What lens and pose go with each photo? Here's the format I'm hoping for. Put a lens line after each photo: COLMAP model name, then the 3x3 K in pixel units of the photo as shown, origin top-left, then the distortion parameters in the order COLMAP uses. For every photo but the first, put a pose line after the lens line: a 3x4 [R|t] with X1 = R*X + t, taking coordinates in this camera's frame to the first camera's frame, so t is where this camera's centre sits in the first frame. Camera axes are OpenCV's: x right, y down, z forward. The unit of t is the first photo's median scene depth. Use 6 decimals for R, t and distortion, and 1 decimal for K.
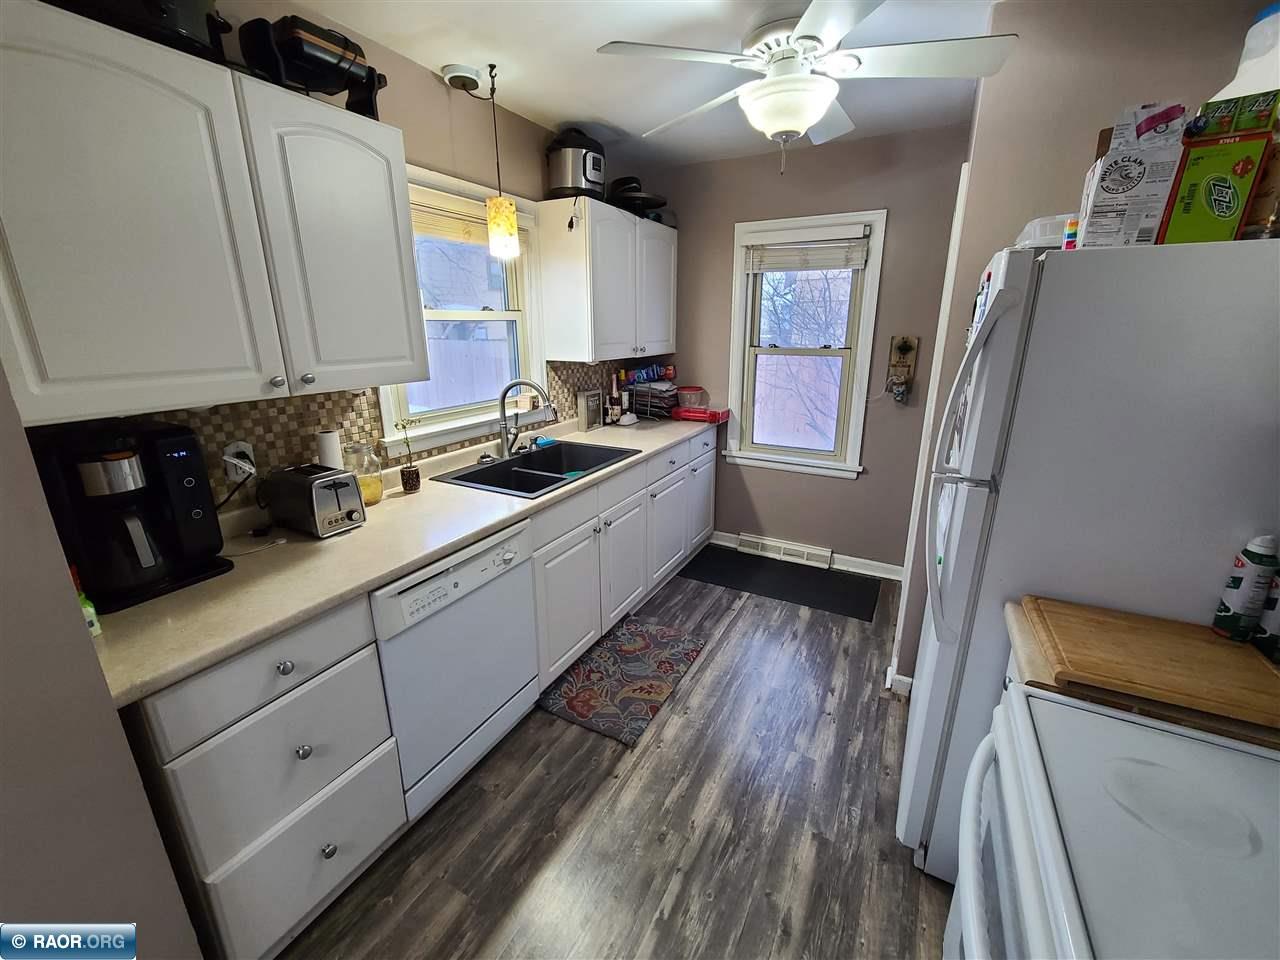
lens RADIAL K [[528.1, 0, 644.6], [0, 528.1, 478.5], [0, 0, 1]] dist [-0.000182, 0.000273]
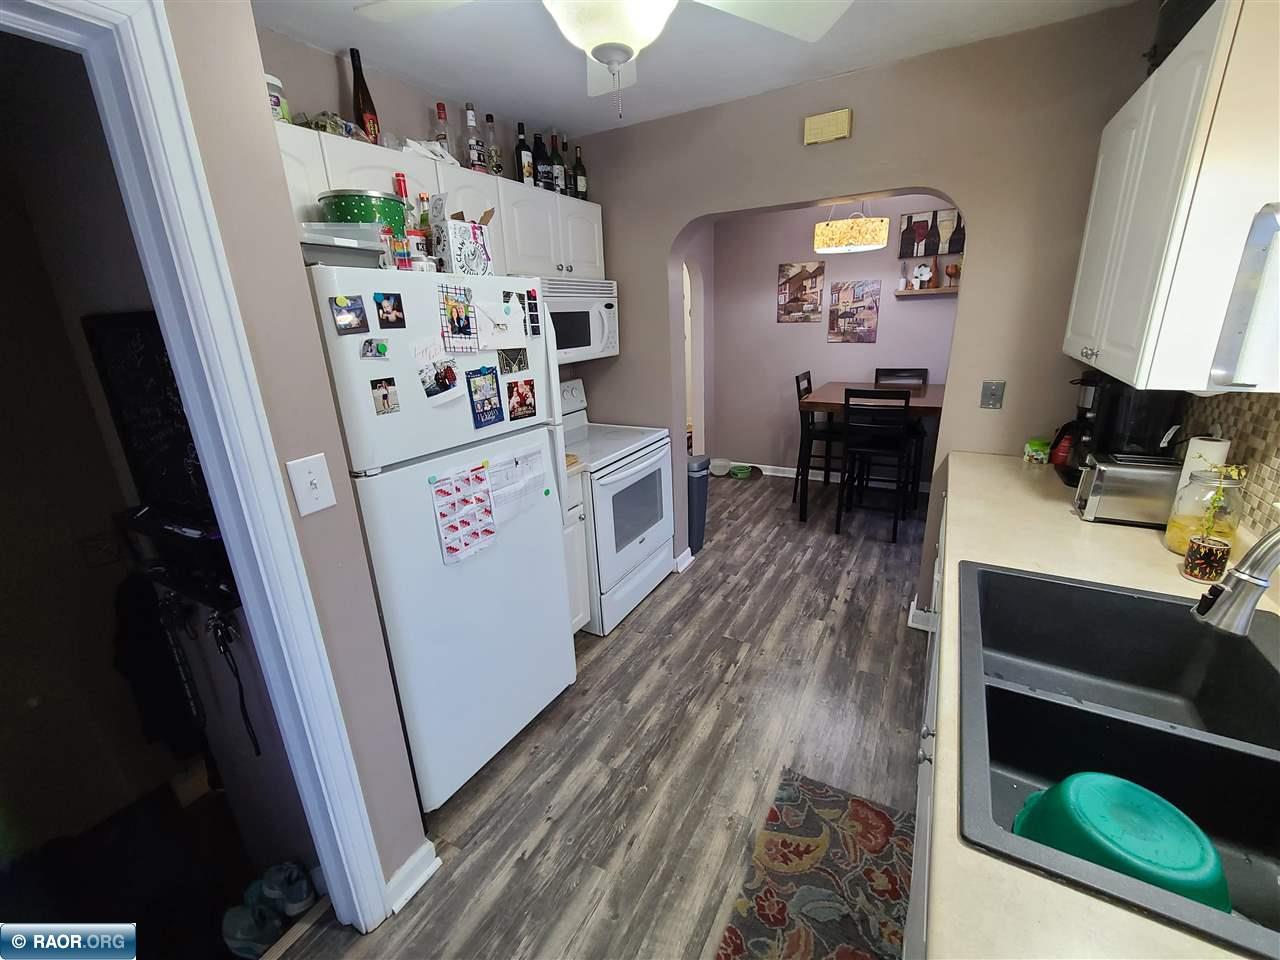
lens RADIAL K [[528.1, 0, 641.5], [0, 528.1, 477.2], [0, 0, 1]] dist [-0.000182, 0.000273]
pose [[-0.999006, 0.025601, 0.036483, 0.186399], [0.041543, 0.831367, 0.554169, -0.459180], [-0.016144, 0.555134, -0.831604, 1.519635]]
